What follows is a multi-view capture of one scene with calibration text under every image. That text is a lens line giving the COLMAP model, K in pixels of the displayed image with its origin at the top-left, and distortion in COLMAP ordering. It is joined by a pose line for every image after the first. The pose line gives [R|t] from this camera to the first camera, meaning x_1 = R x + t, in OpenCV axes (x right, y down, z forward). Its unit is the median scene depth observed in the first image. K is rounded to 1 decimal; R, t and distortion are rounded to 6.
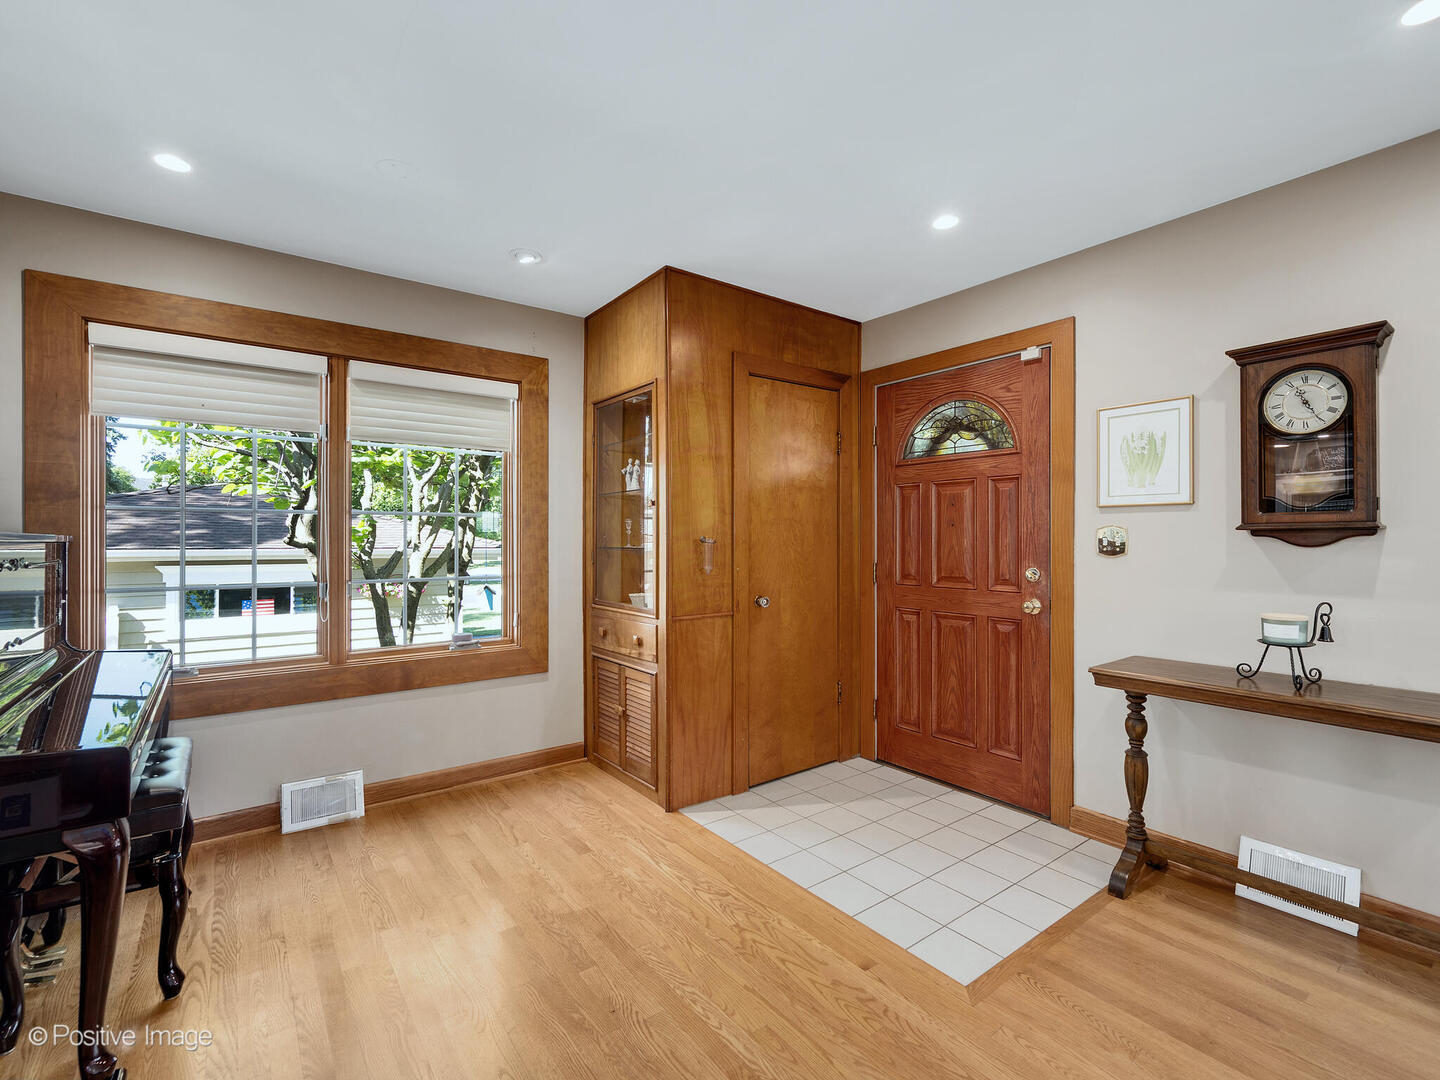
lens RADIAL K [[652.9, 0, 720.3], [0, 652.9, 544.4], [0, 0, 1]] dist [0.009720, -0.000311]
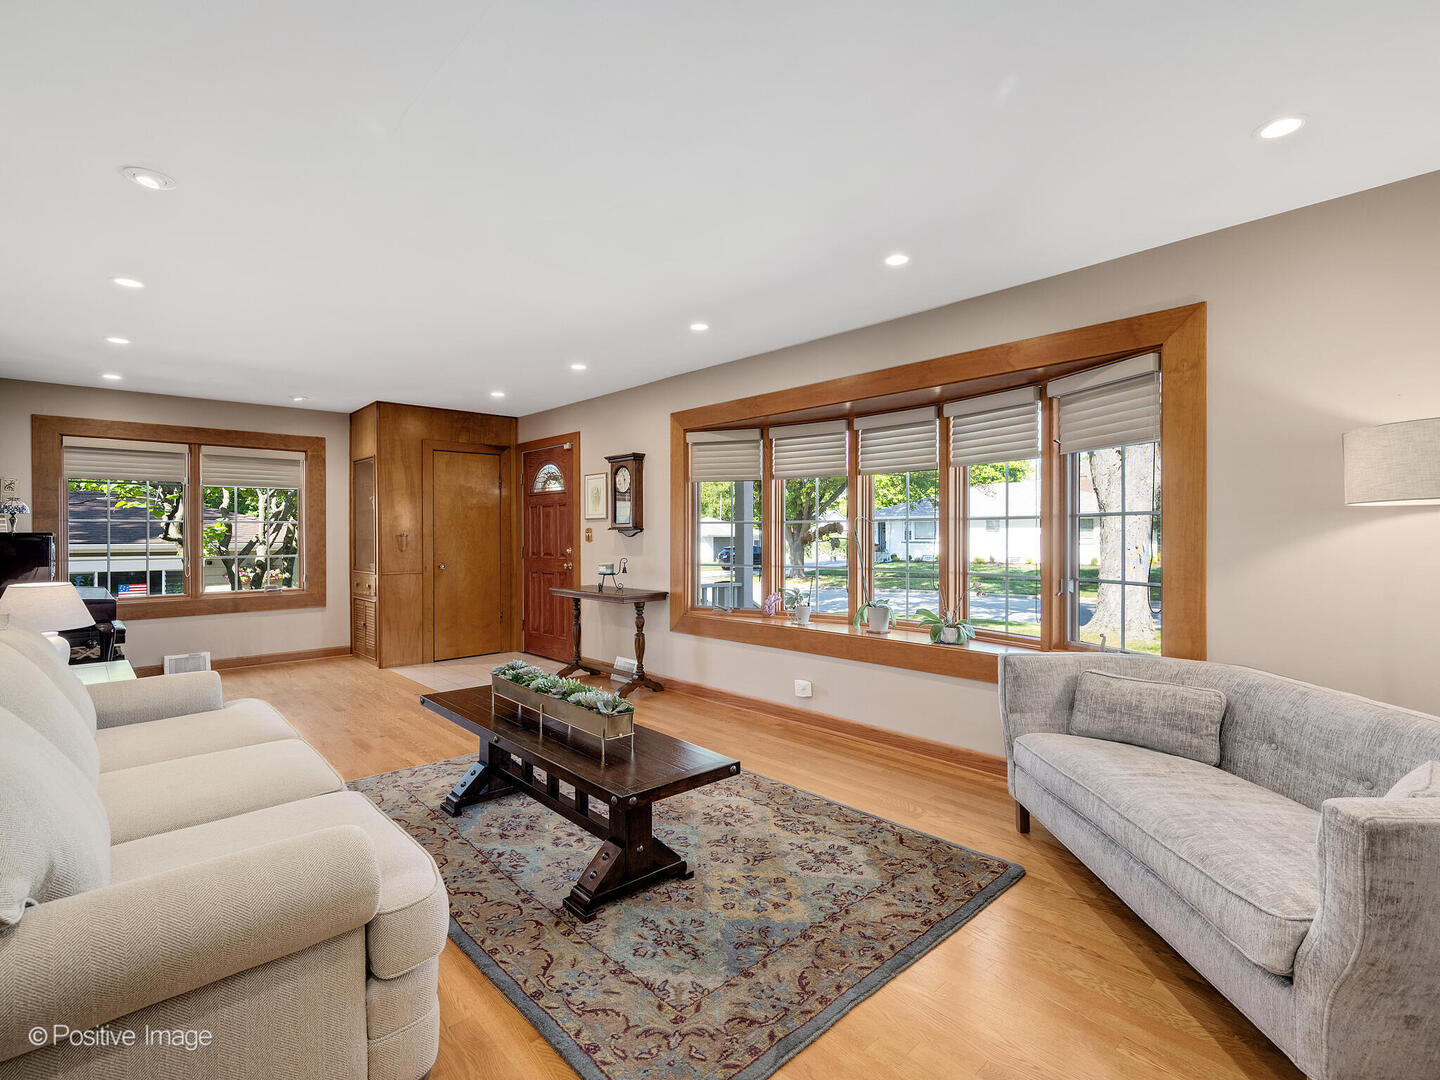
lens RADIAL K [[599.1, 0, 720.0], [0, 599.1, 540.0], [0, 0, 1]] dist [0.000157, 0.000177]
pose [[0.984865, -0.006325, 0.173207, 0.558210], [0.006129, 0.999980, 0.001664, 0.010040], [-0.173214, -0.000578, 0.984884, -0.888154]]
